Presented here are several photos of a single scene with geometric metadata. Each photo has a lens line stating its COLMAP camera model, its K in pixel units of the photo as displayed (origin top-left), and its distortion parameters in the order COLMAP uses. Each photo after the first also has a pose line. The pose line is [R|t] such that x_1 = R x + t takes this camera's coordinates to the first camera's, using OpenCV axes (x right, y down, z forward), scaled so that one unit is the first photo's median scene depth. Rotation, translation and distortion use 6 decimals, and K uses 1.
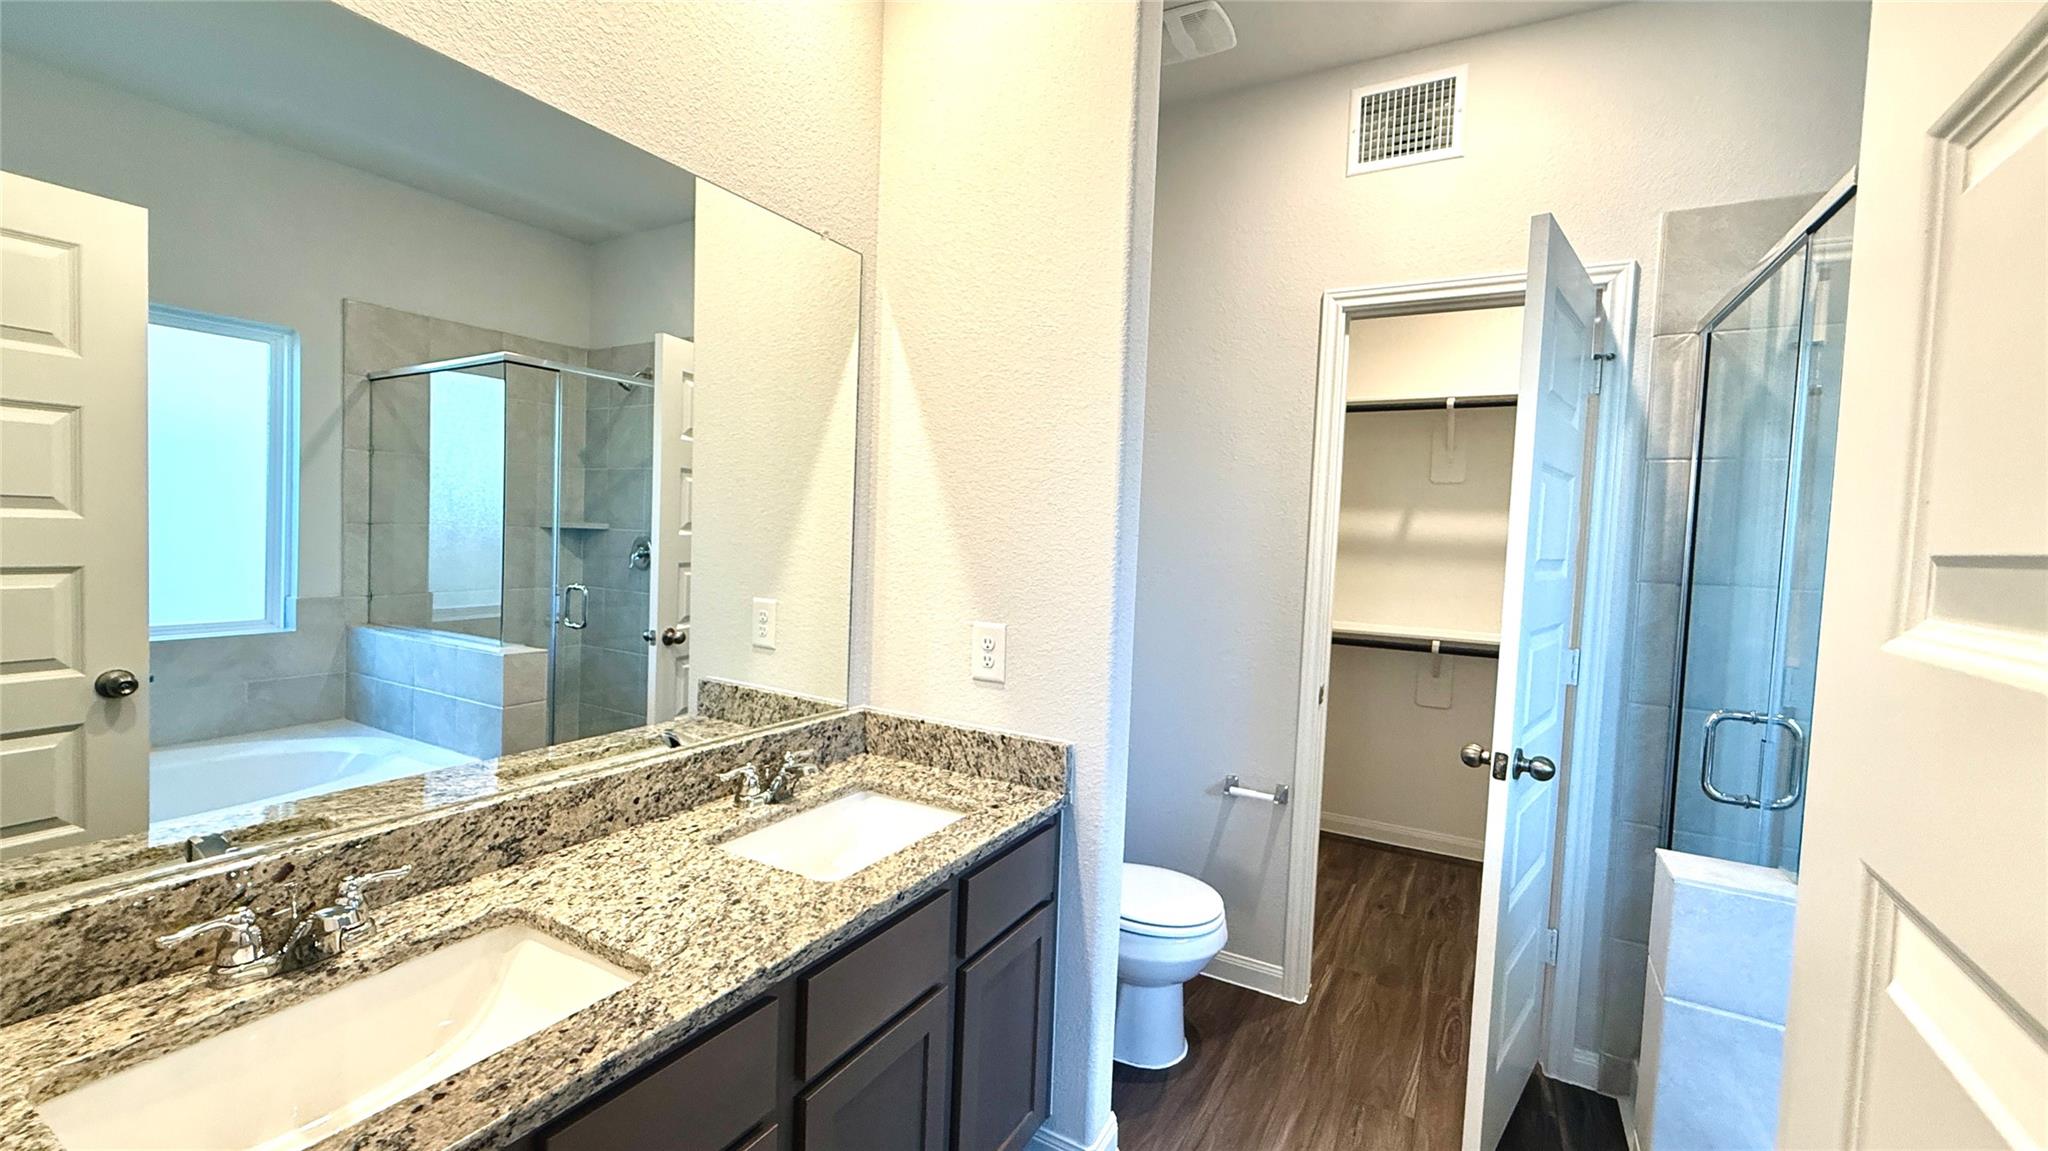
lens RADIAL K [[821.3, 0, 1026.0], [0, 821.3, 578.1], [0, 0, 1]] dist [-0.002798, -0.000033]
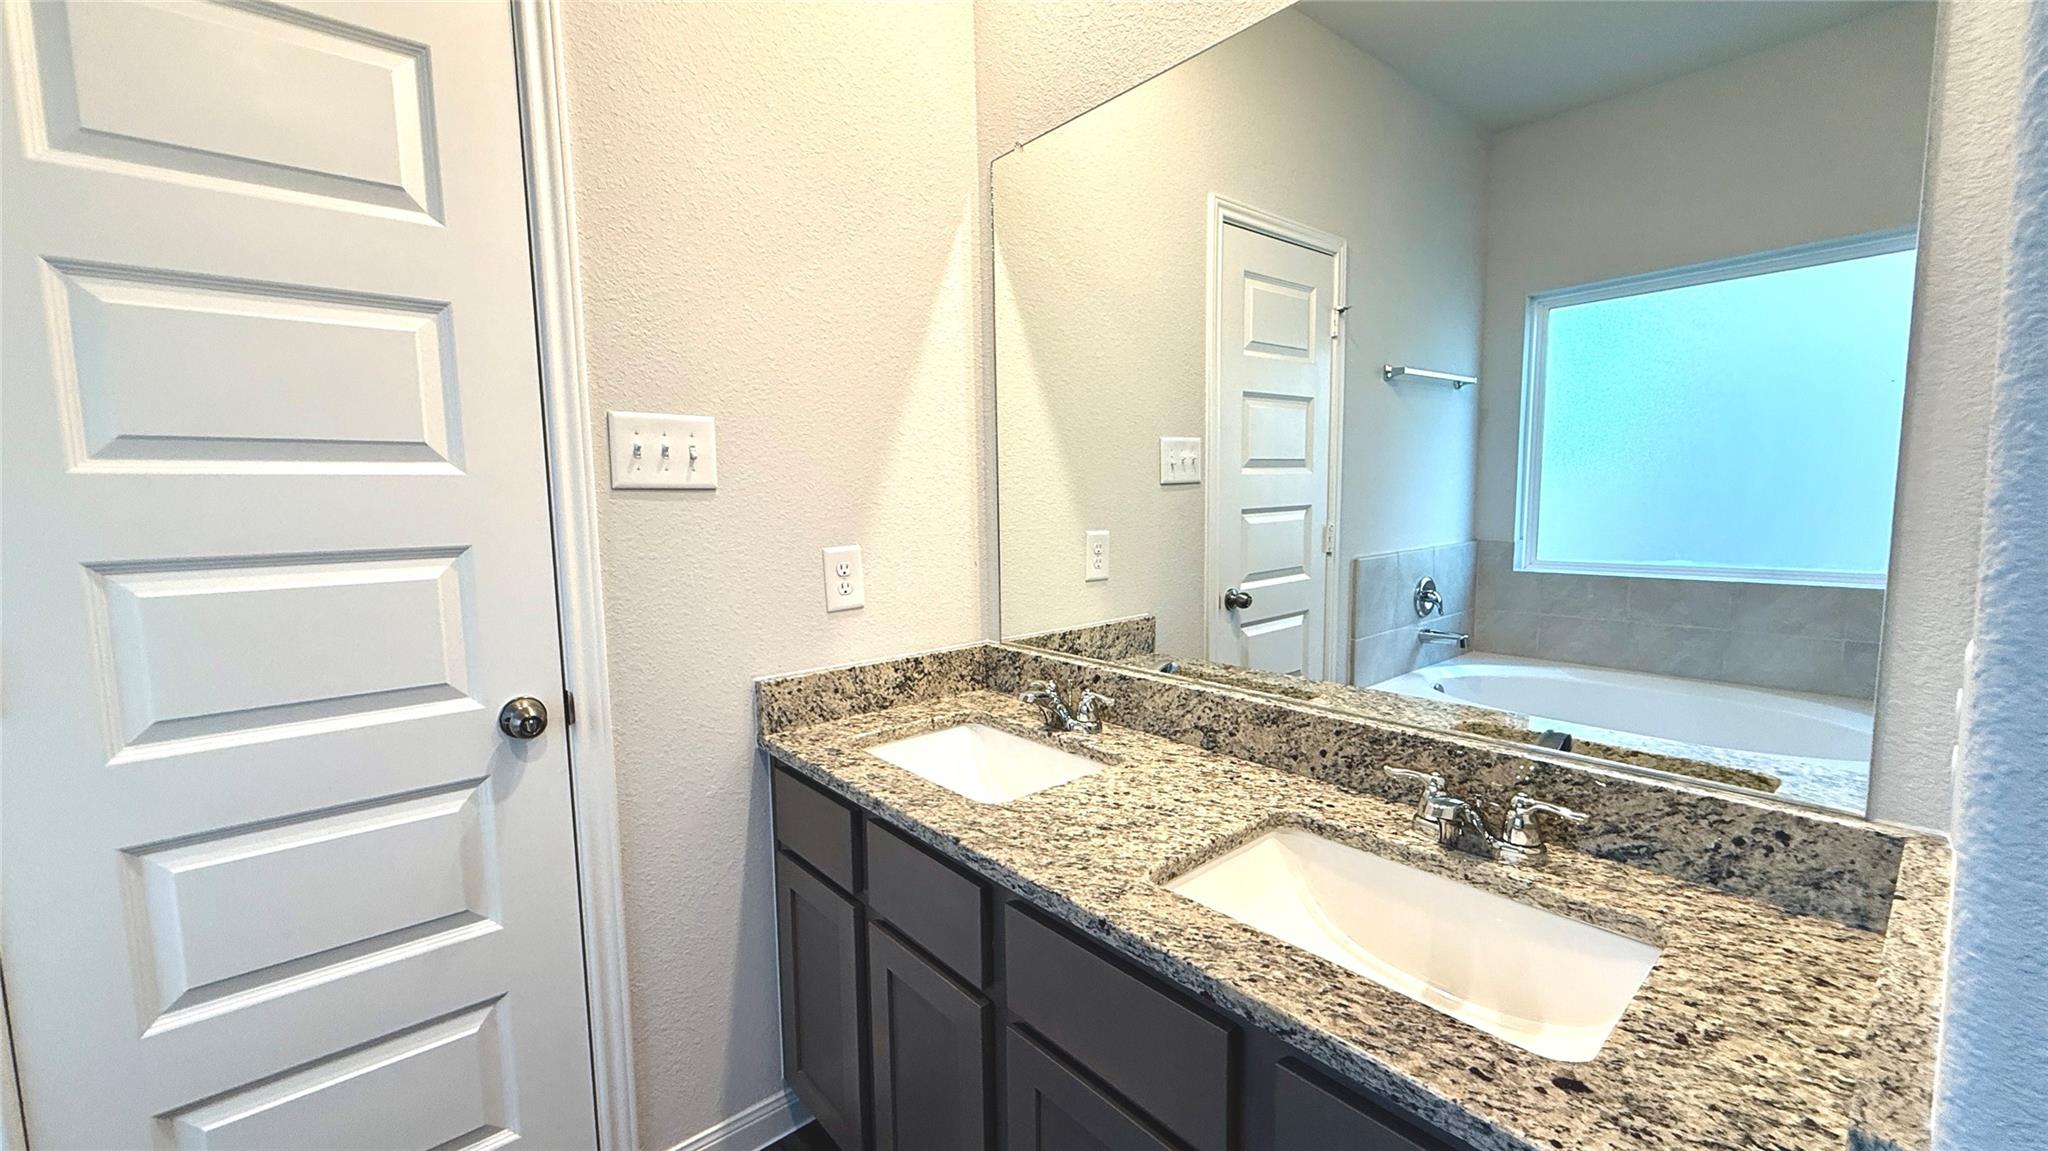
lens RADIAL K [[821.3, 0, 1026.0], [0, 821.3, 578.1], [0, 0, 1]] dist [-0.002798, -0.000033]
pose [[-0.351518, 0.064596, -0.933950, 0.478279], [-0.040554, 0.995630, 0.084125, 0.025055], [0.935302, 0.067447, -0.347362, 1.066077]]
